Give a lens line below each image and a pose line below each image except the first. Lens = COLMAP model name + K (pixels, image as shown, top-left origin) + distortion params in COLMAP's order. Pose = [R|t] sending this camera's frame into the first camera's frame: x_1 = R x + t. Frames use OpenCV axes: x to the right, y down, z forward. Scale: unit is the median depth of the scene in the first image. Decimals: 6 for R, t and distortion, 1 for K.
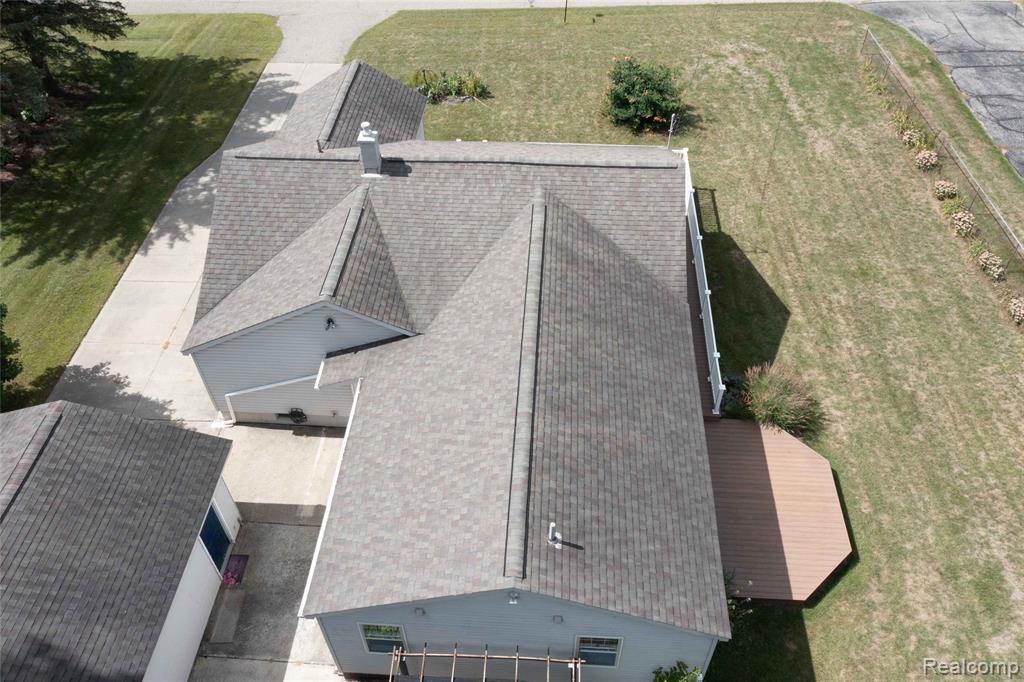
lens RADIAL K [[818.4, 0, 512.0], [0, 818.4, 341.0], [0, 0, 1]] dist [-0.007137, -0.000174]
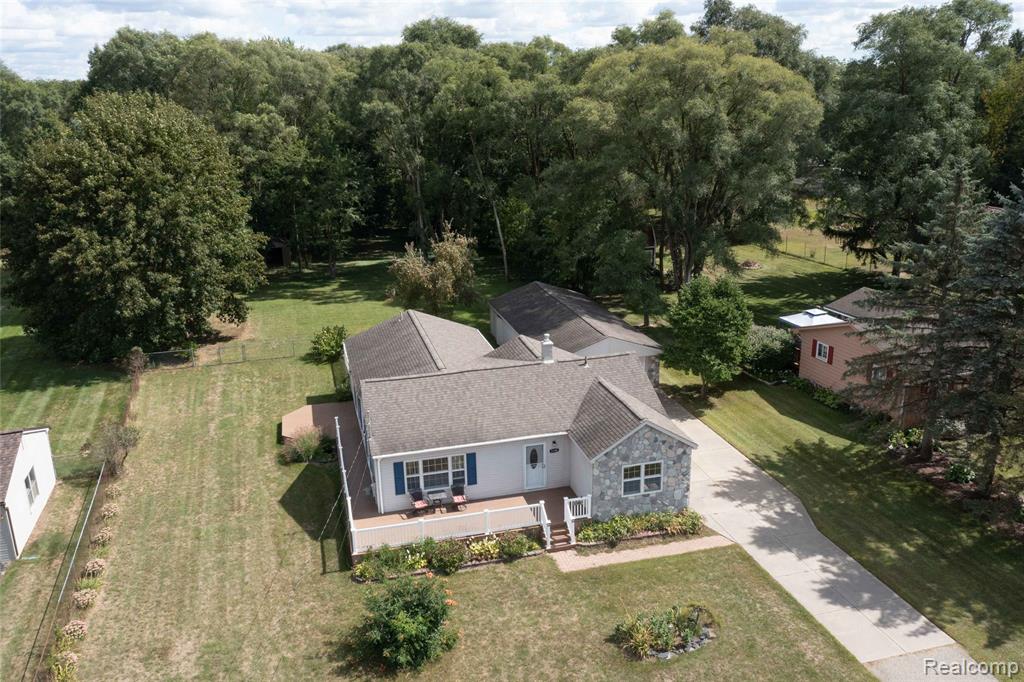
lens RADIAL K [[818.4, 0, 512.0], [0, 818.4, 341.0], [0, 0, 1]] dist [-0.007137, -0.000174]
pose [[-0.947270, 0.131927, -0.292018, 0.298431], [-0.195958, 0.482548, 0.853667, -1.301076], [0.253535, 0.865877, -0.431251, 1.315994]]
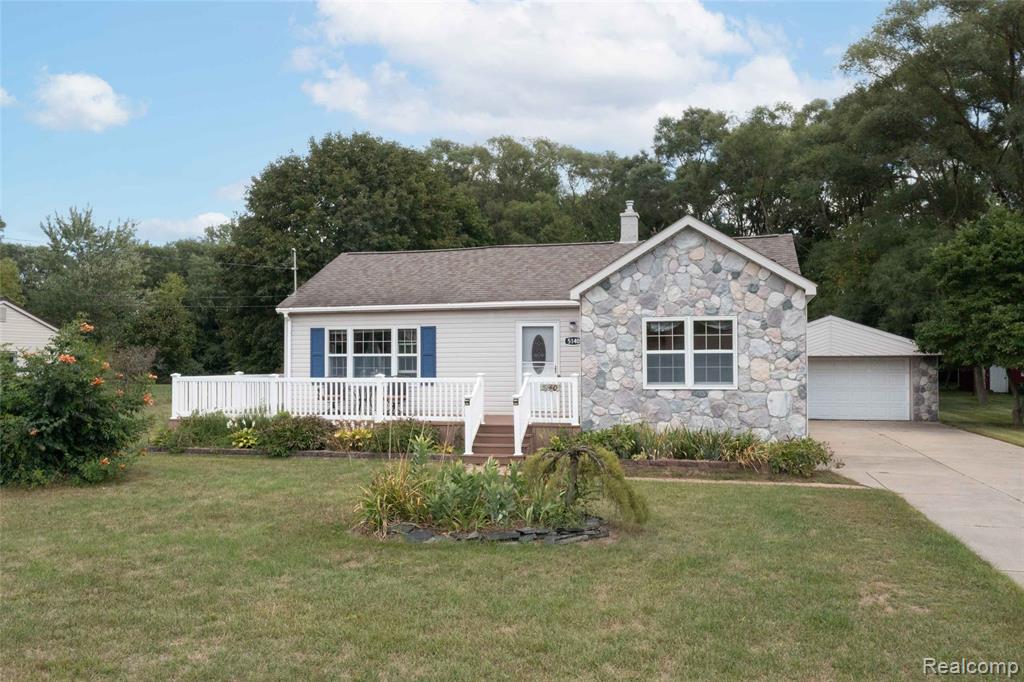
lens RADIAL K [[818.4, 0, 512.0], [0, 818.4, 341.0], [0, 0, 1]] dist [-0.007137, -0.000174]
pose [[-0.982311, 0.030770, 0.184713, -0.170088], [0.149582, 0.722355, 0.675151, -0.656381], [-0.112654, 0.690837, -0.714180, 1.434468]]
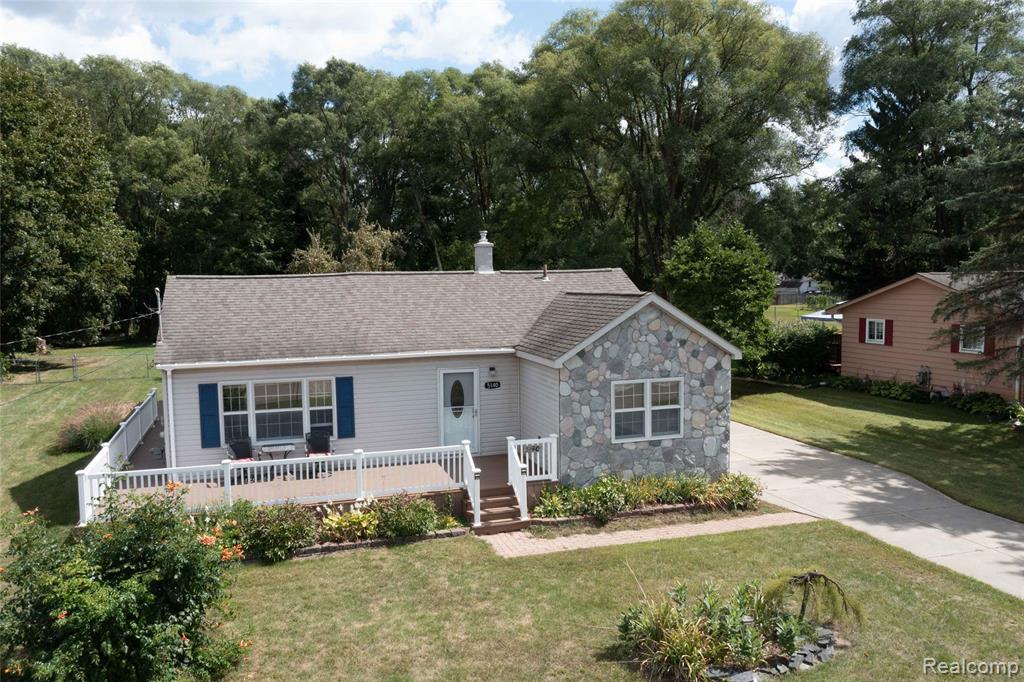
lens RADIAL K [[818.4, 0, 512.0], [0, 818.4, 341.0], [0, 0, 1]] dist [-0.007137, -0.000174]
pose [[-0.932177, 0.066511, -0.355840, 0.138927], [-0.230217, 0.649669, 0.724521, -0.737818], [0.279367, 0.757302, -0.590295, 1.342678]]
